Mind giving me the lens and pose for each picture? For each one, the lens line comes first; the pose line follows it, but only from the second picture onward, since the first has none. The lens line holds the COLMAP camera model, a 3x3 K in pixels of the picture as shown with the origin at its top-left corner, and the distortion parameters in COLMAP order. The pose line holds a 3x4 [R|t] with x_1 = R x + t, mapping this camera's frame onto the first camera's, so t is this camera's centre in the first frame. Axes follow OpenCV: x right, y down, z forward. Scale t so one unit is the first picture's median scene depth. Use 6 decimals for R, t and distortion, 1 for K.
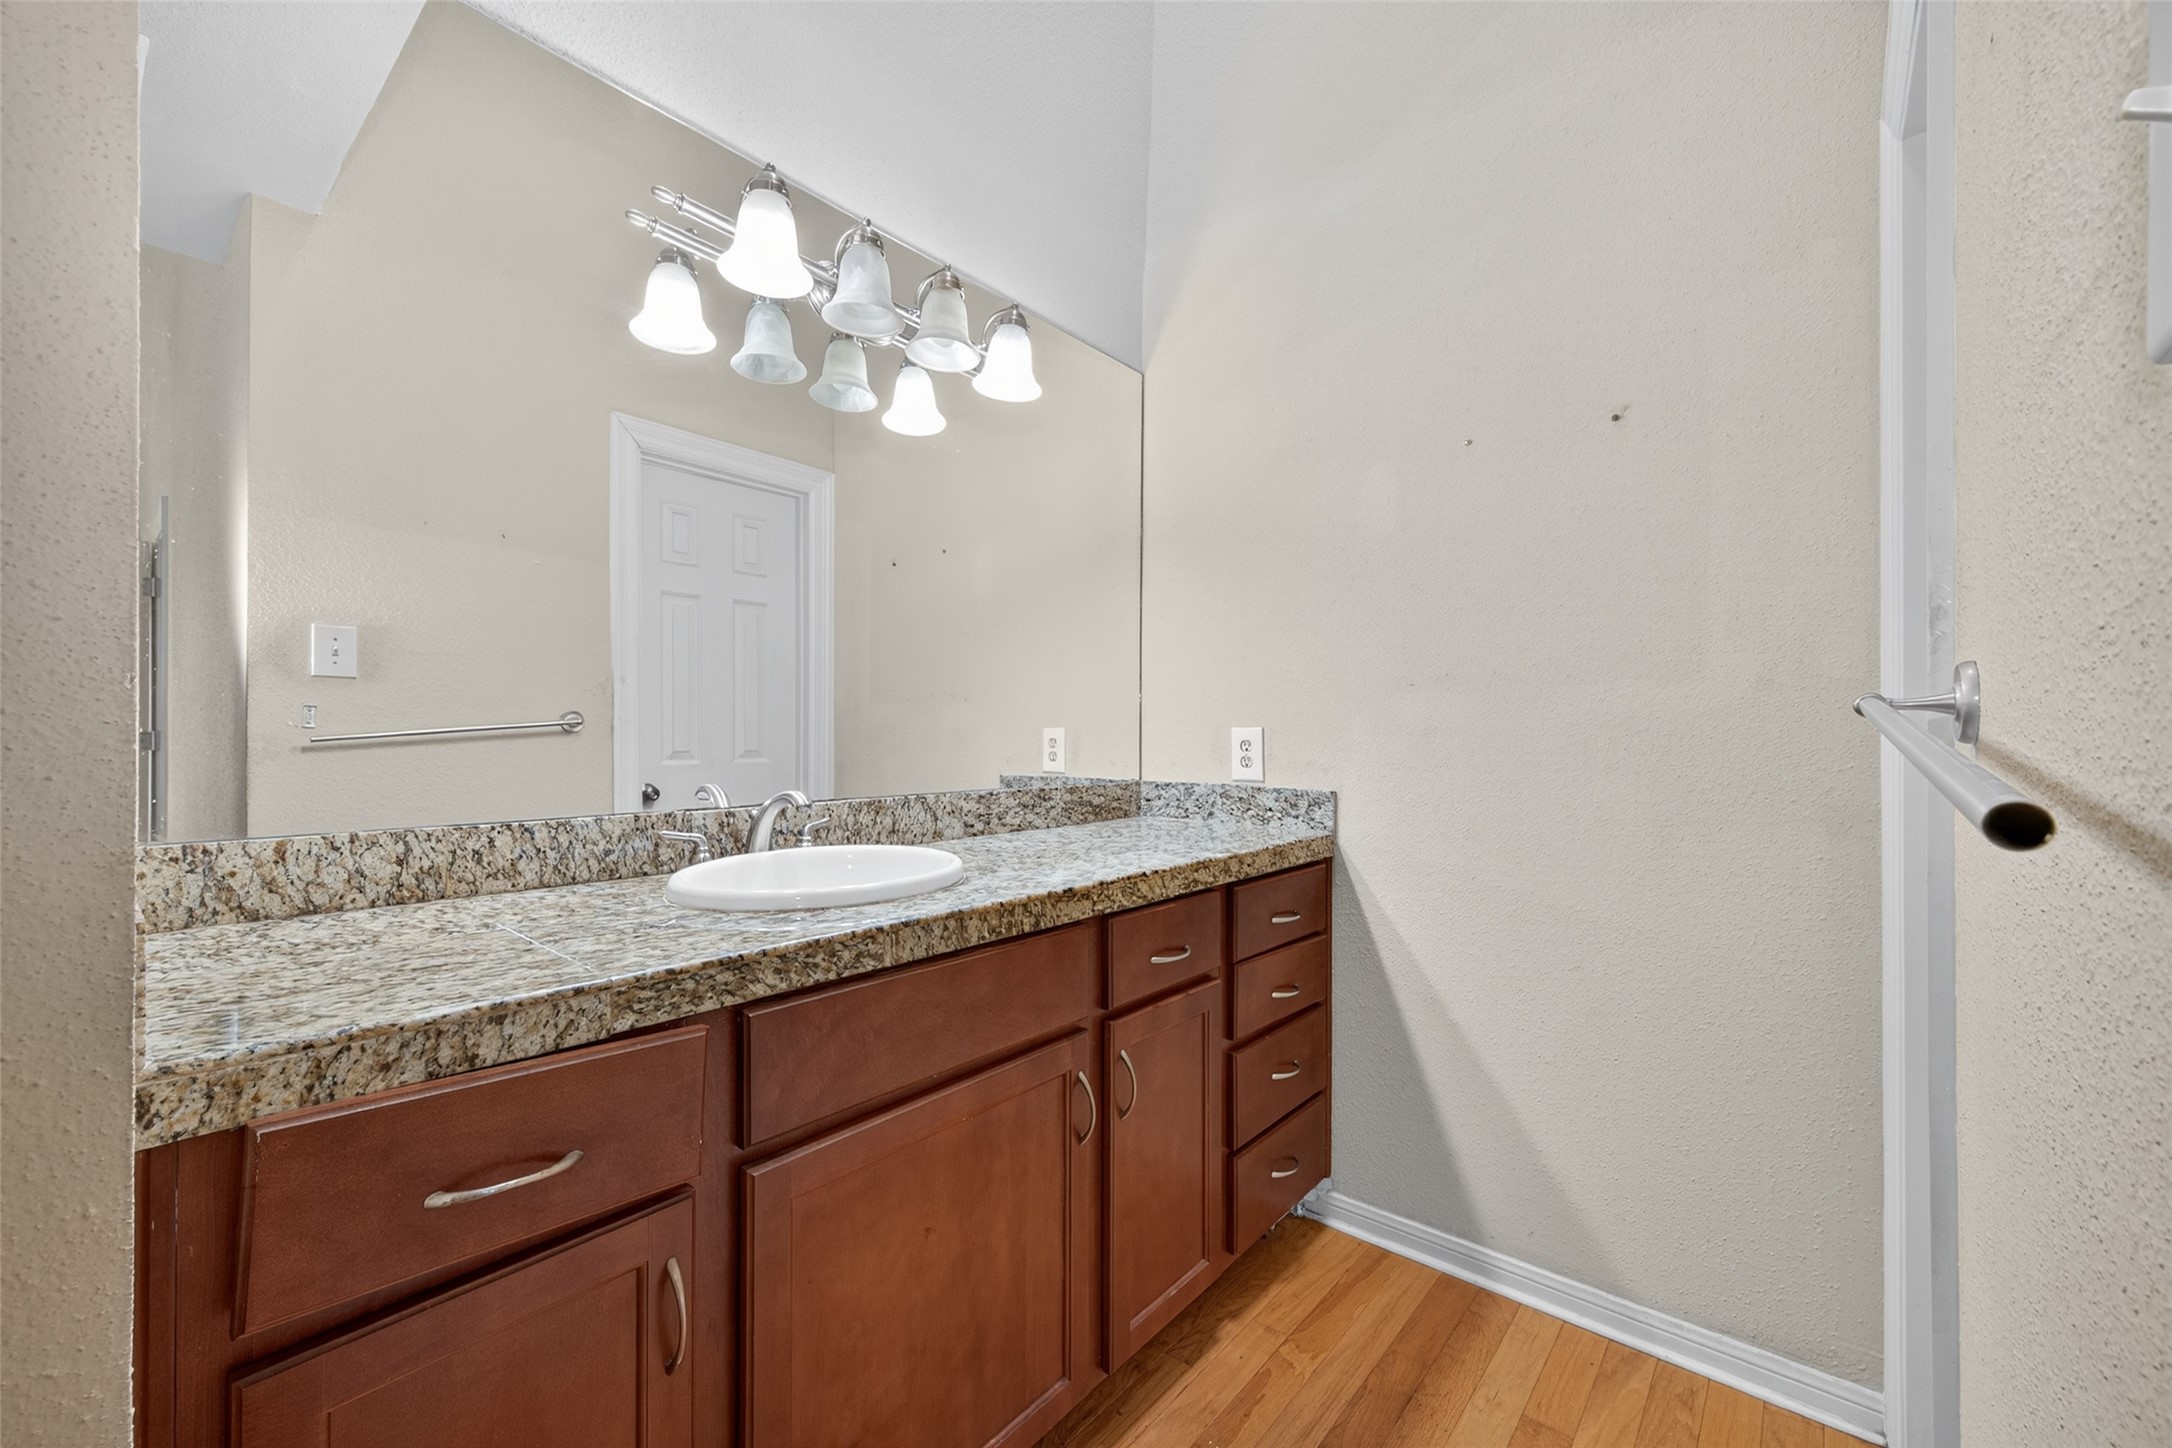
lens RADIAL K [[843.5, 0, 1076.5], [0, 843.5, 727.7], [0, 0, 1]] dist [0.000851, -0.000248]
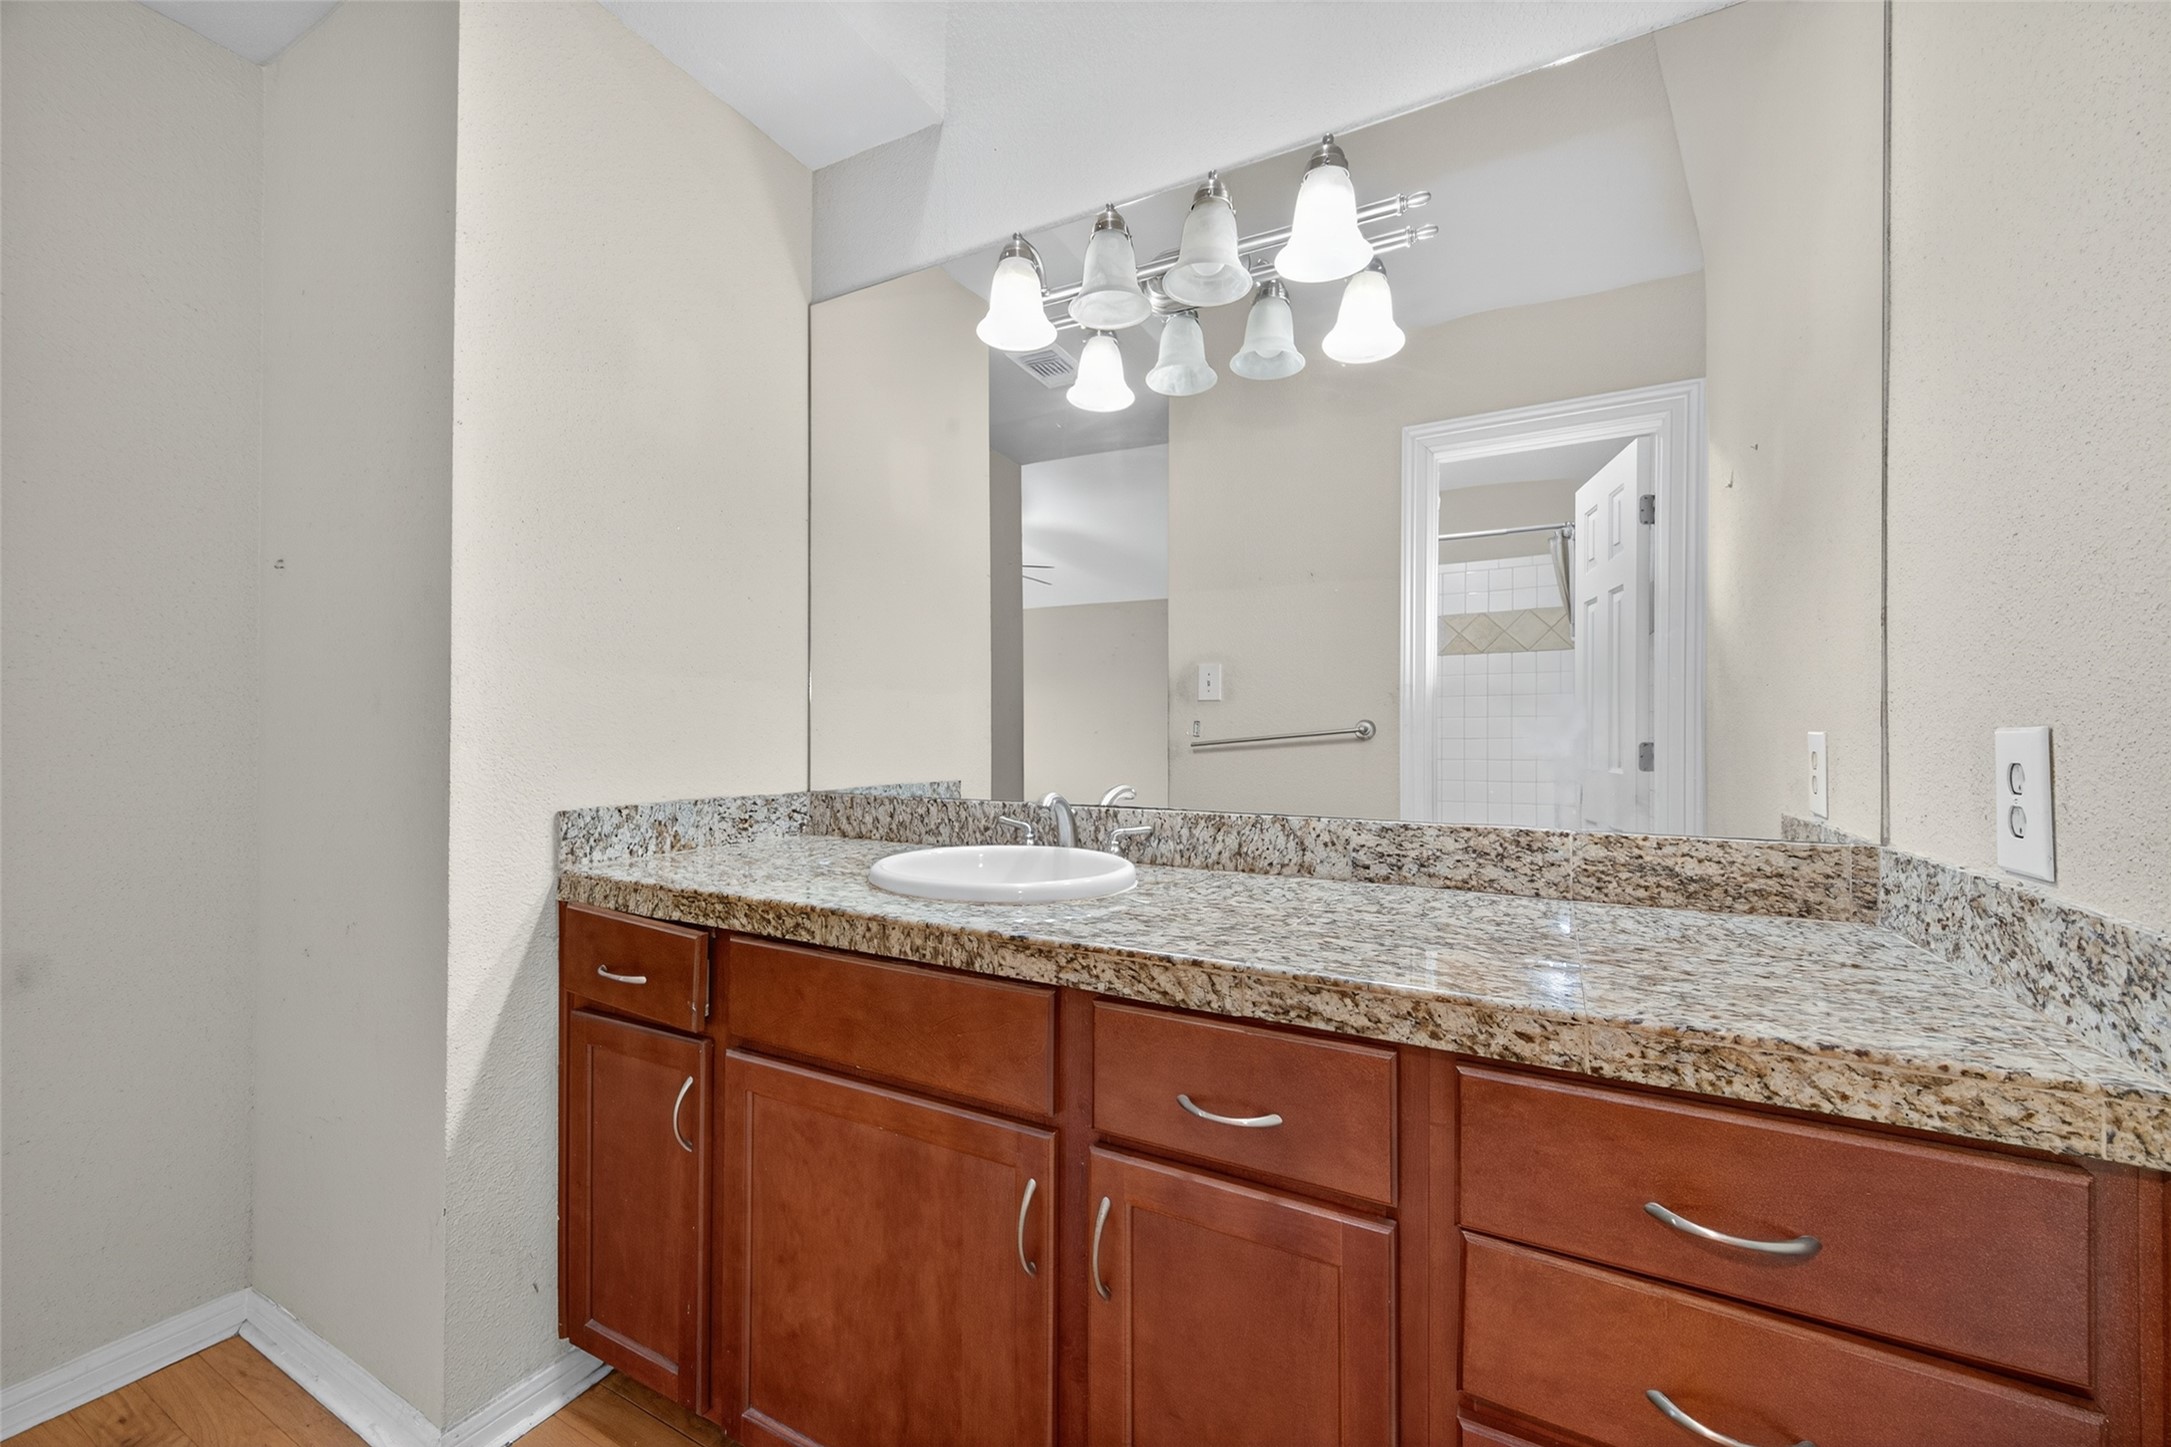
lens RADIAL K [[843.1, 0, 1076.0], [0, 843.1, 727.2], [0, 0, 1]] dist [0.000851, -0.000248]
pose [[0.226044, -0.007552, -0.974088, 0.698184], [0.003516, 0.999970, -0.006937, 0.000334], [0.974111, -0.001857, 0.226064, 0.785712]]
